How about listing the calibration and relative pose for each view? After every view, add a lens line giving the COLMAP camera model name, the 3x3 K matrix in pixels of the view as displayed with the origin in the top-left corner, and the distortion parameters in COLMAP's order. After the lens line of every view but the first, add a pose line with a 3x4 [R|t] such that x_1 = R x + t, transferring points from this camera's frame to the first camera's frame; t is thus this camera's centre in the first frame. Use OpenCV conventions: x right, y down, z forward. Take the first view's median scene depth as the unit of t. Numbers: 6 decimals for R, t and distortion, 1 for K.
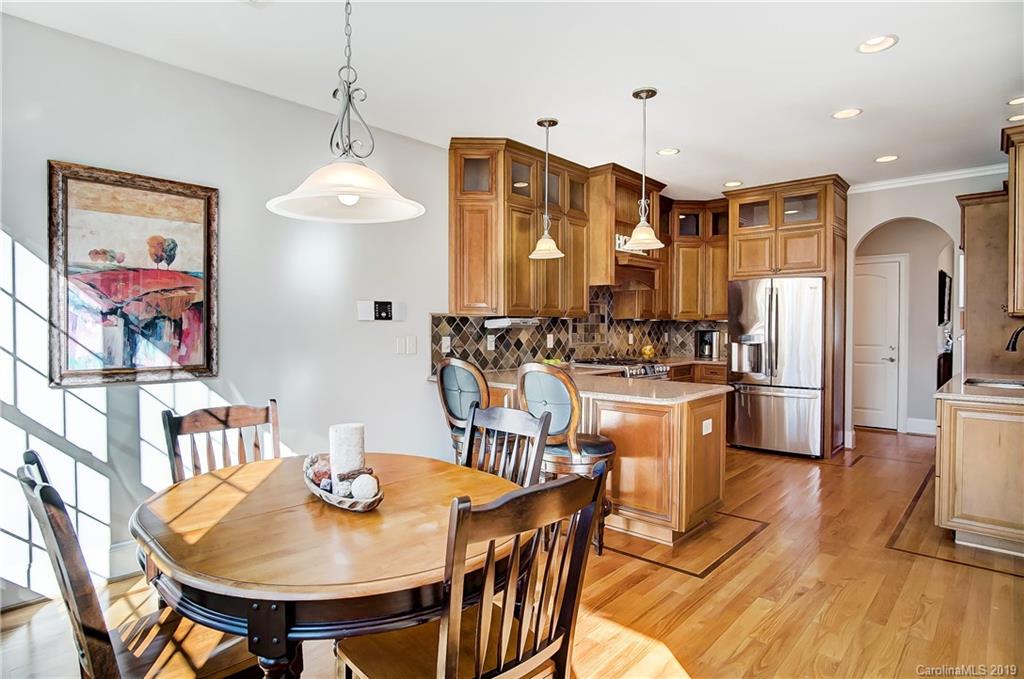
lens RADIAL K [[547.9, 0, 513.2], [0, 547.9, 338.0], [0, 0, 1]] dist [-0.032724, 0.009068]
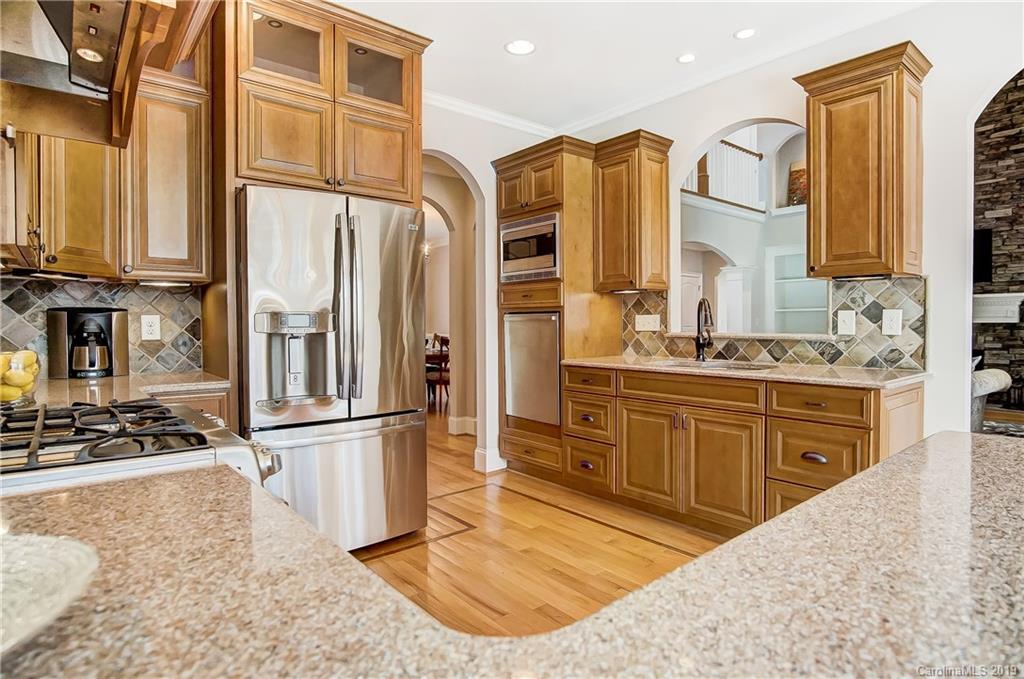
lens RADIAL K [[547.9, 0, 513.5], [0, 547.9, 335.6], [0, 0, 1]] dist [-0.032724, 0.009068]
pose [[0.131590, -0.026649, 0.990946, 0.015896], [0.025678, 0.999395, 0.023467, 0.006623], [-0.990972, 0.022358, 0.132195, 0.867374]]
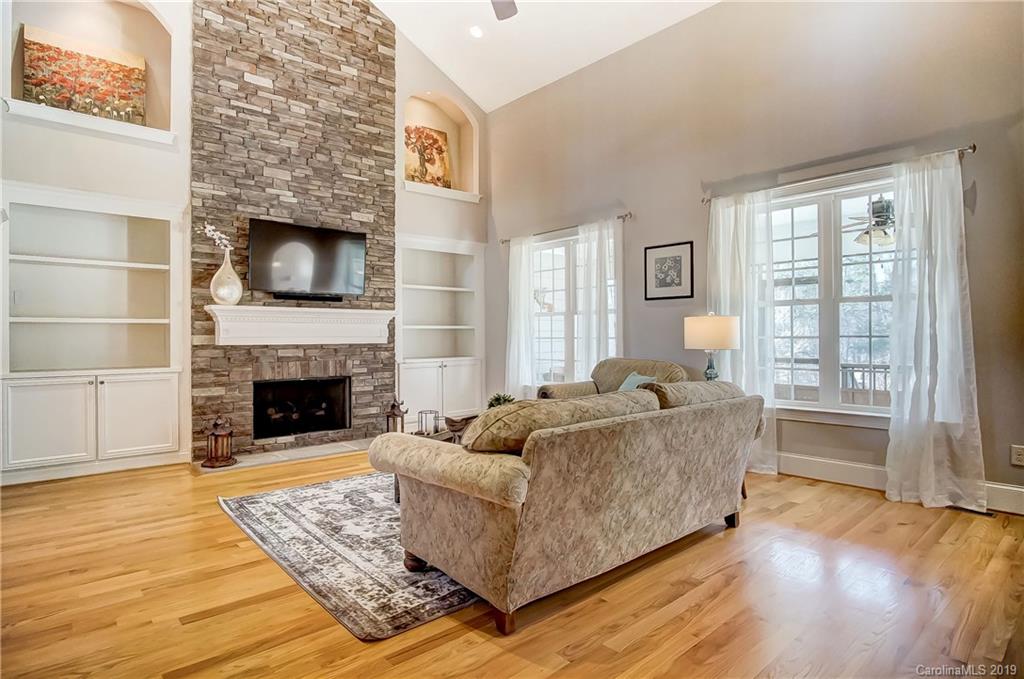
lens RADIAL K [[547.9, 0, 513.5], [0, 547.9, 335.6], [0, 0, 1]] dist [-0.032724, 0.009068]
pose [[-0.995836, 0.003236, 0.091111, 1.147624], [0.004908, 0.999824, 0.018133, -0.000337], [-0.091036, 0.018505, -0.995676, 0.994349]]
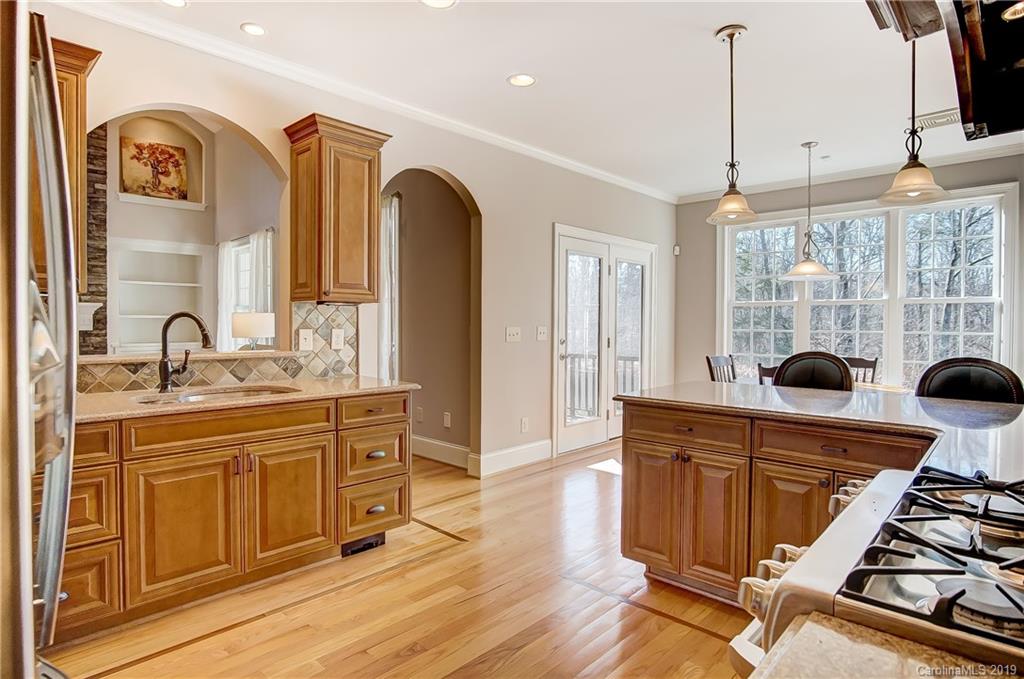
lens RADIAL K [[547.9, 0, 510.5], [0, 547.9, 335.5], [0, 0, 1]] dist [-0.032724, 0.009068]
pose [[-0.999902, -0.009991, 0.009819, 0.379496], [-0.009576, 0.999093, 0.041482, -0.019763], [-0.010224, 0.041383, -0.999091, 1.246439]]
